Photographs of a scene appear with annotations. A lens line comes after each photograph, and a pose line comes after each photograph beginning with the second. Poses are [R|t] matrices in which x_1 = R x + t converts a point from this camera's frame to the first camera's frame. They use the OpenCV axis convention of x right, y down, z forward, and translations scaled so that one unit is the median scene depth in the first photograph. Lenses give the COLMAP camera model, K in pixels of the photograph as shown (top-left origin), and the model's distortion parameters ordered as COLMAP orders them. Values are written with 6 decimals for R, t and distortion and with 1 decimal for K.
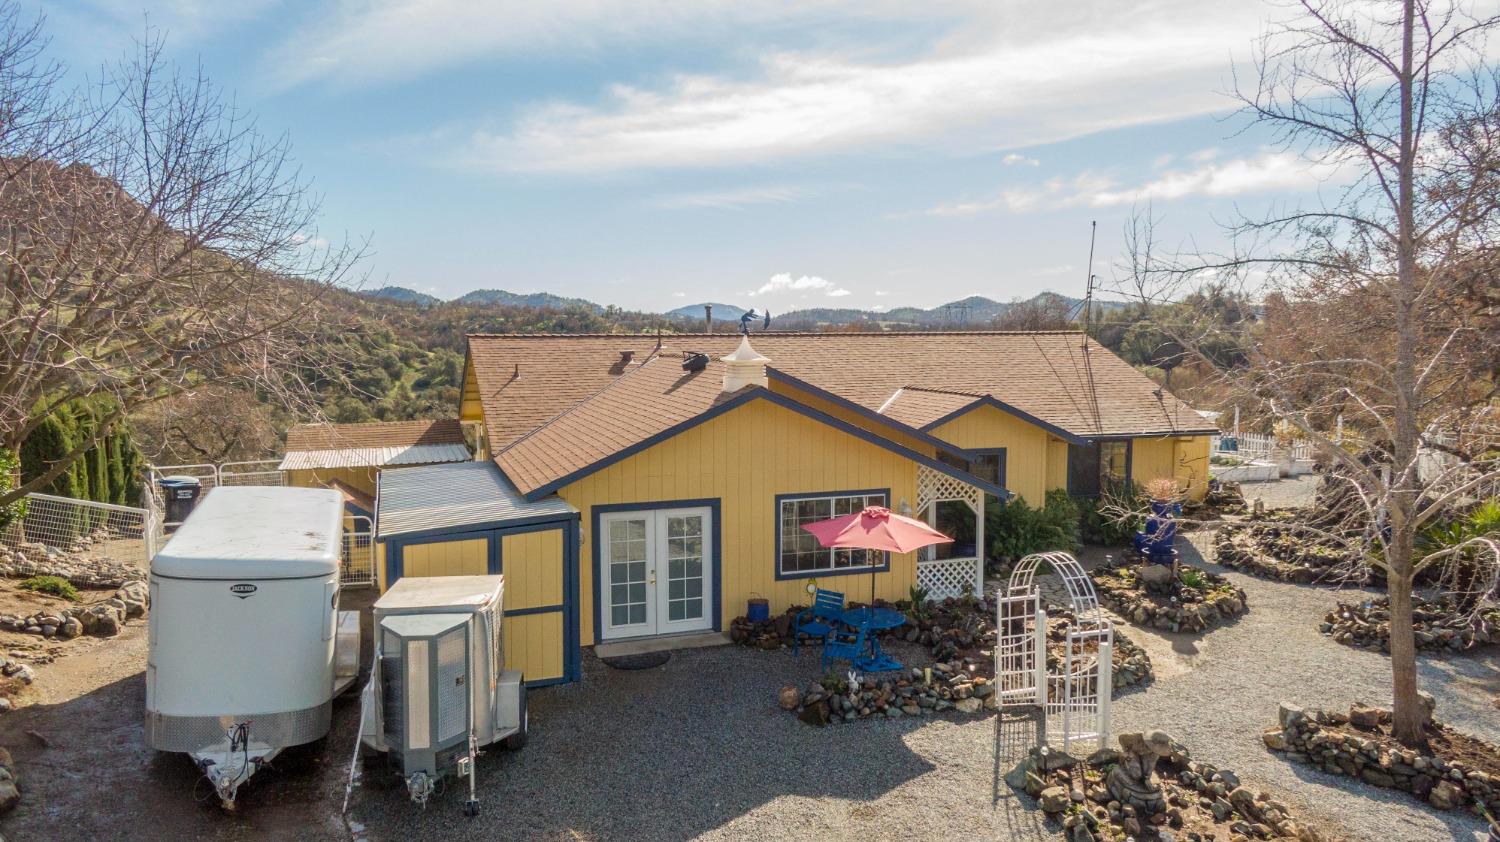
lens RADIAL K [[1076.4, 0, 749.8], [0, 1076.4, 427.5], [0, 0, 1]] dist [0.063463, -0.088138]
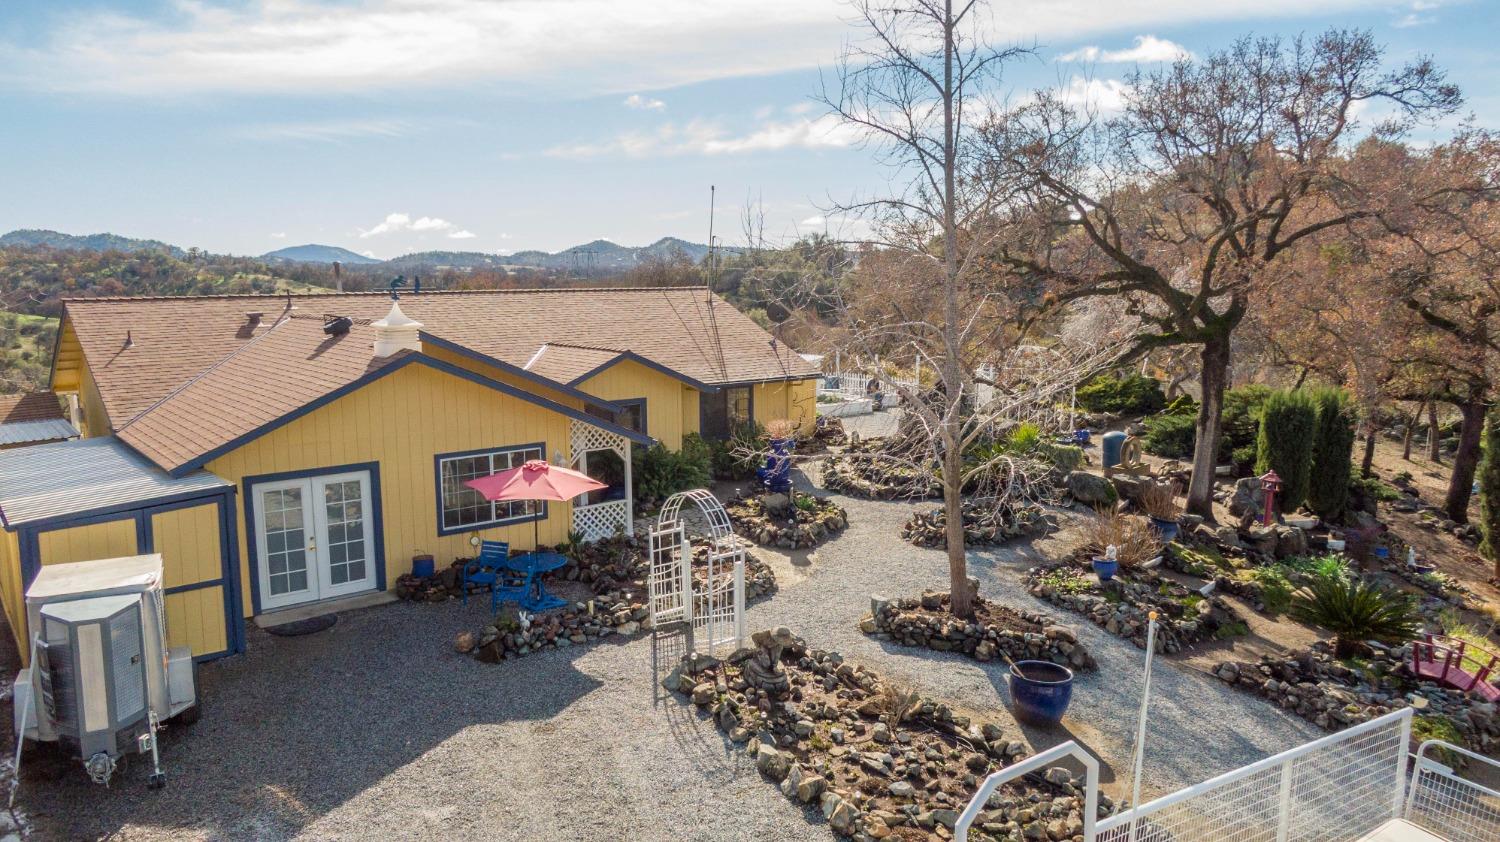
lens RADIAL K [[1076.4, 0, 749.8], [0, 1076.4, 427.5], [0, 0, 1]] dist [0.063463, -0.088138]
pose [[0.942878, -0.053038, 0.328888, -0.036074], [0.036461, 0.997744, 0.056372, -0.013233], [-0.331136, -0.041160, 0.942685, -0.097541]]
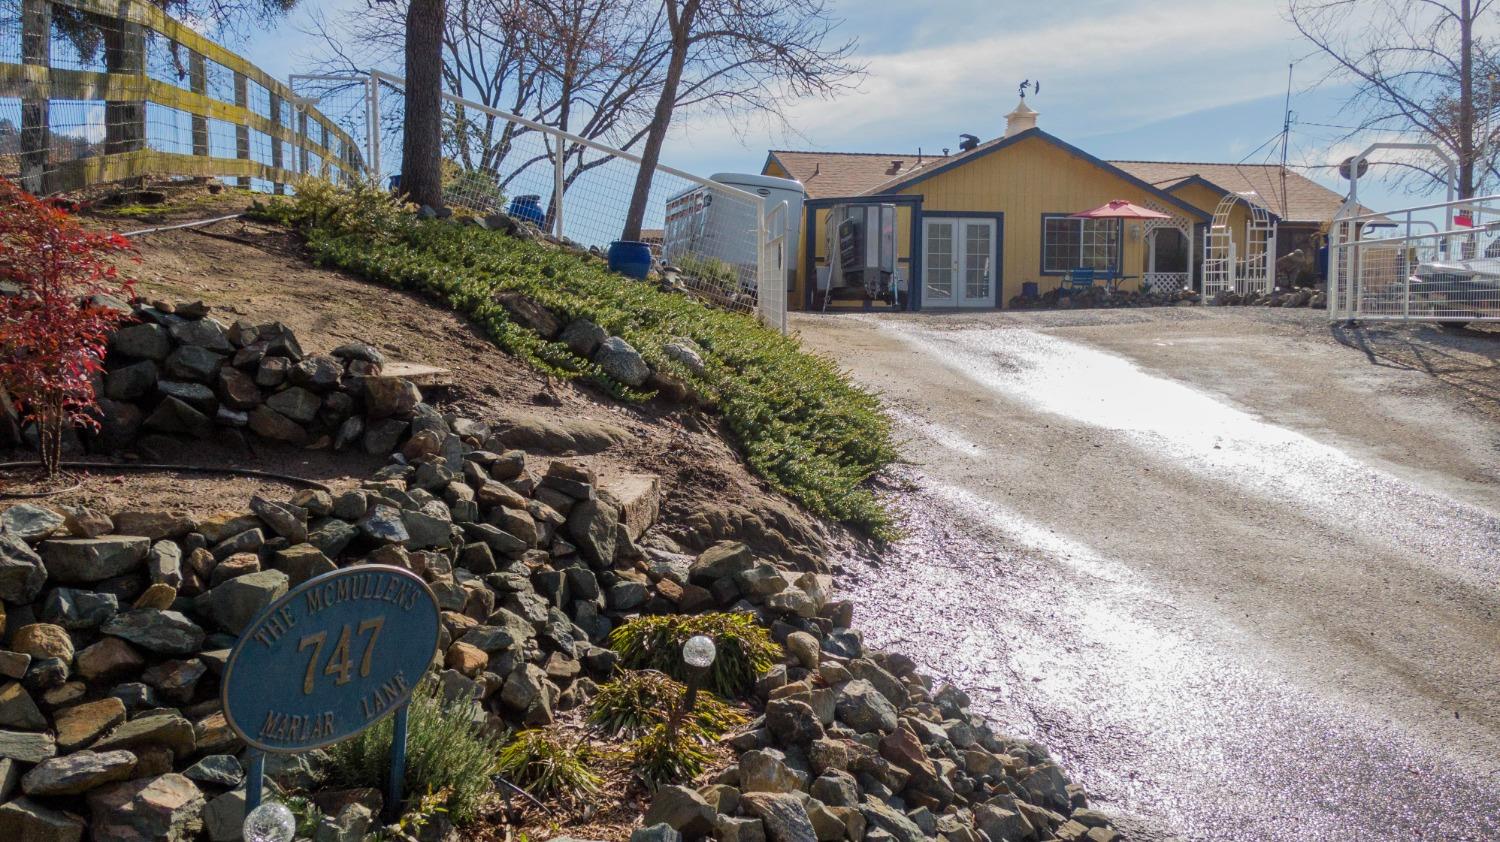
lens RADIAL K [[1298.4, 0, 750.0], [0, 1298.4, 421.0], [0, 0, 1]] dist [0.002256, 0.001922]
pose [[0.993904, 0.007450, -0.109997, -0.191939], [-0.008502, 0.999922, -0.009102, 0.408543], [0.109921, 0.009982, 0.993890, -0.837837]]
